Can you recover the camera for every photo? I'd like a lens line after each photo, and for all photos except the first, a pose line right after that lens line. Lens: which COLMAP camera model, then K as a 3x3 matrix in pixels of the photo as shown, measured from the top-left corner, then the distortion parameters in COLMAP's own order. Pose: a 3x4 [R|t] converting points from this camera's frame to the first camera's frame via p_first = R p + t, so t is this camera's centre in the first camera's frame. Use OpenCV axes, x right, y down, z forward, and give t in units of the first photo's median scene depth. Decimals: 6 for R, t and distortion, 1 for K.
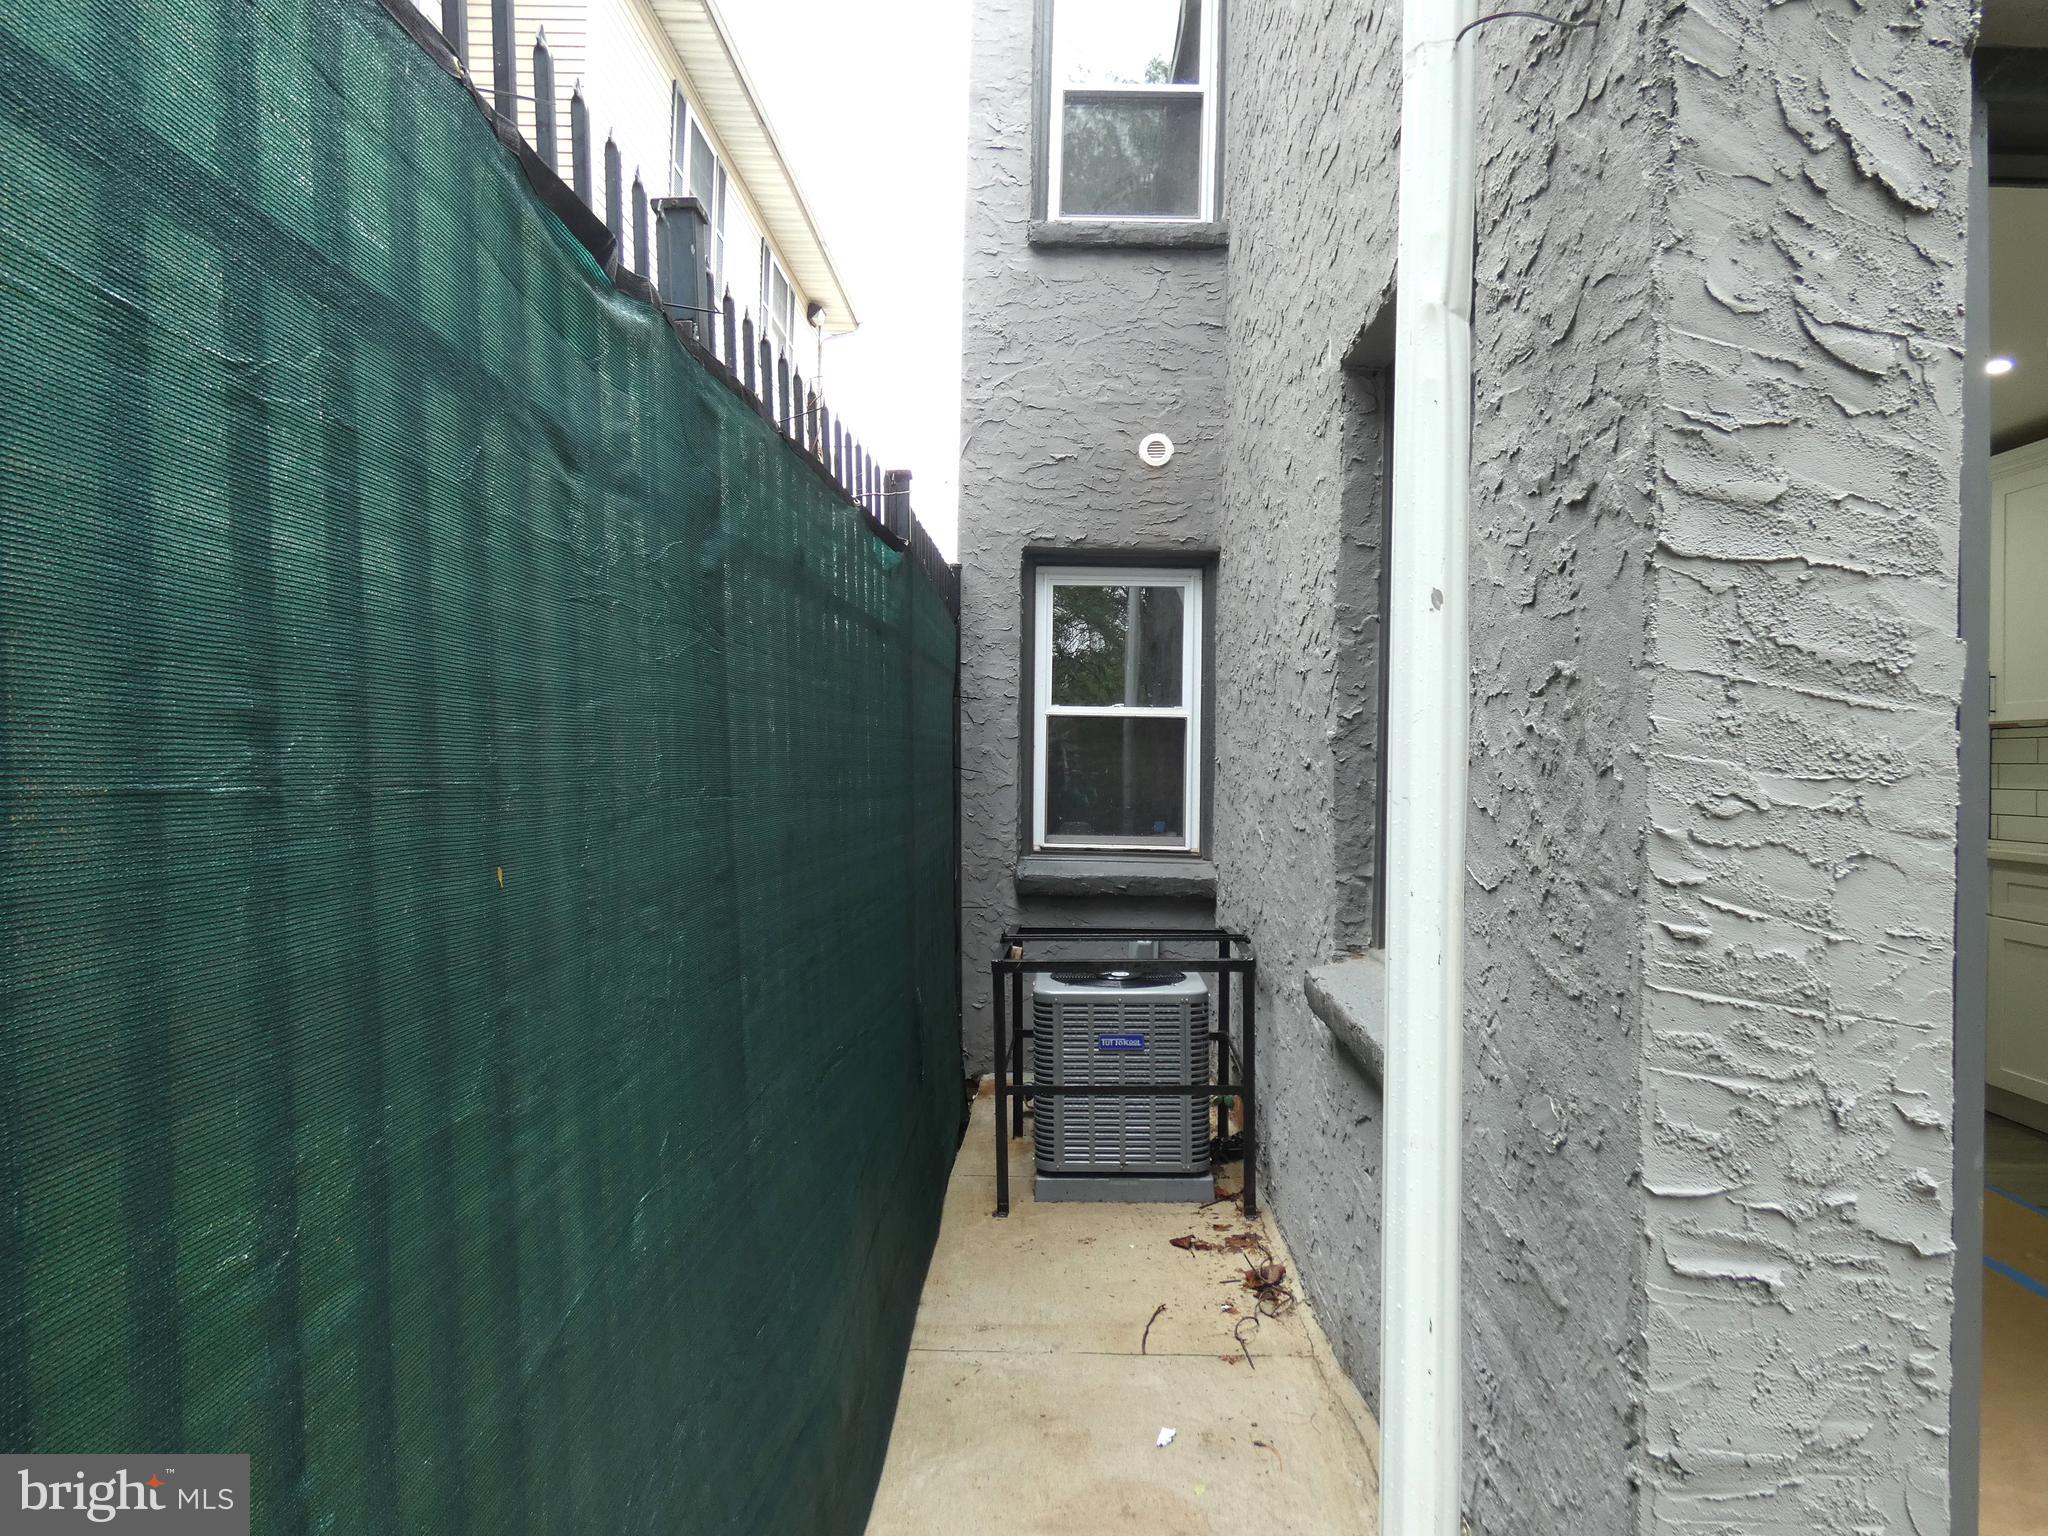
lens RADIAL K [[1218.7, 0, 1028.2], [0, 1218.7, 768.6], [0, 0, 1]] dist [-0.005049, 0.006430]
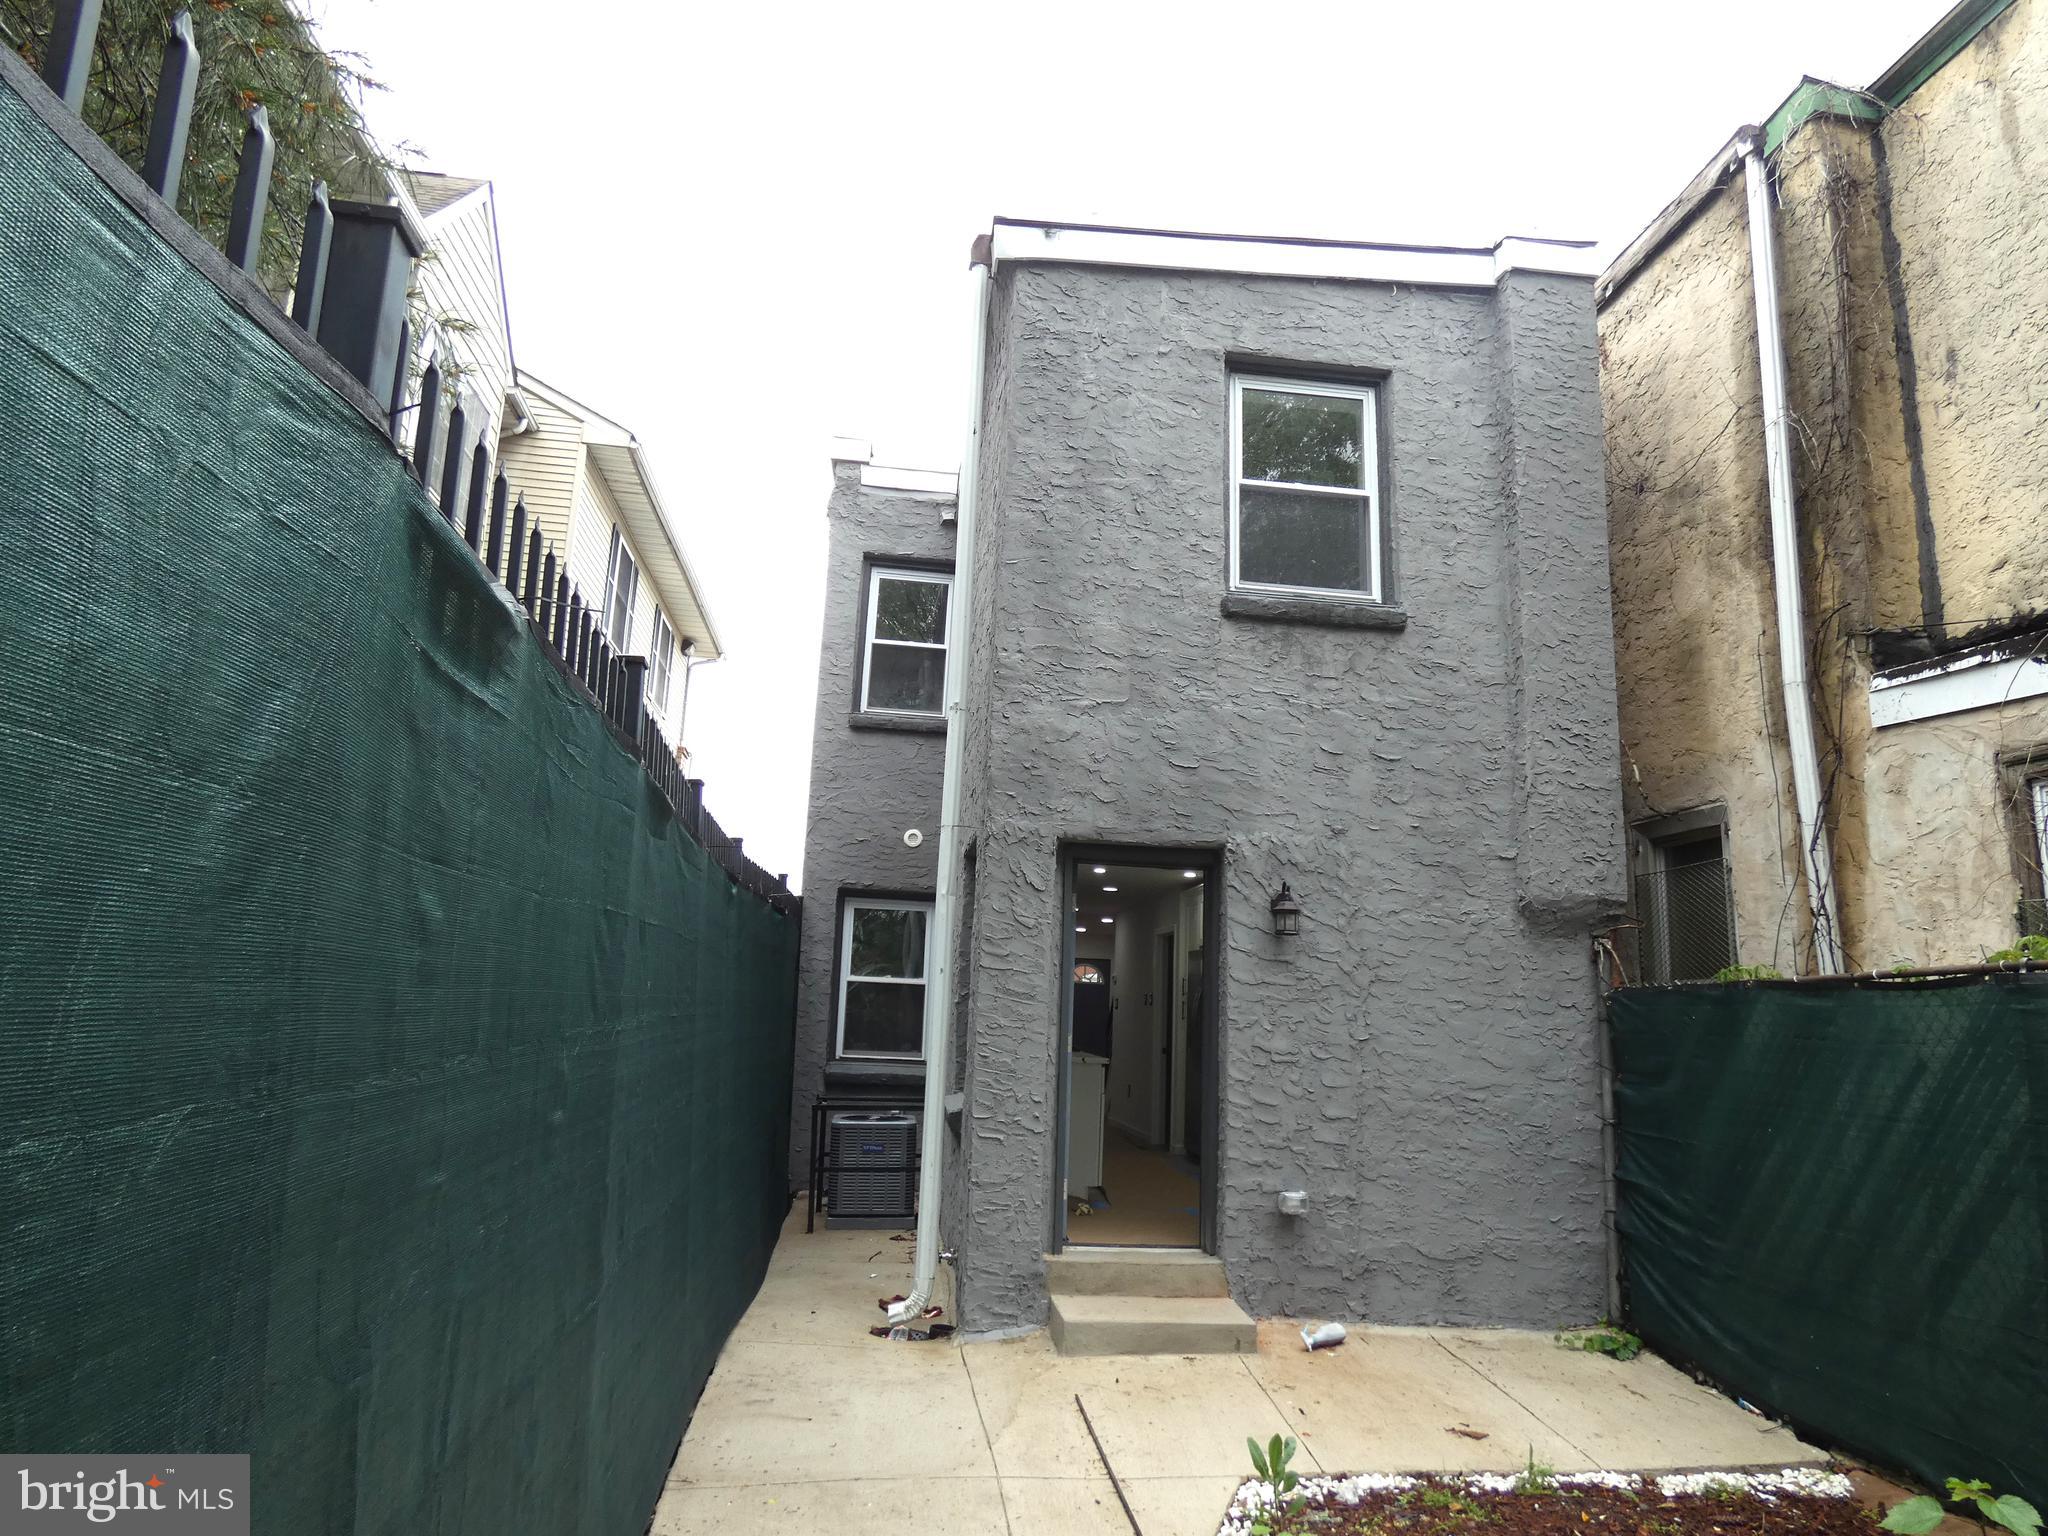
lens RADIAL K [[1218.7, 0, 1008.5], [0, 1218.7, 764.1], [0, 0, 1]] dist [-0.005049, 0.006430]
pose [[0.990400, 0.049286, 0.129145, 0.003681], [-0.022661, 0.979527, -0.200034, -0.003678], [-0.136360, 0.195187, 0.971240, -0.847485]]
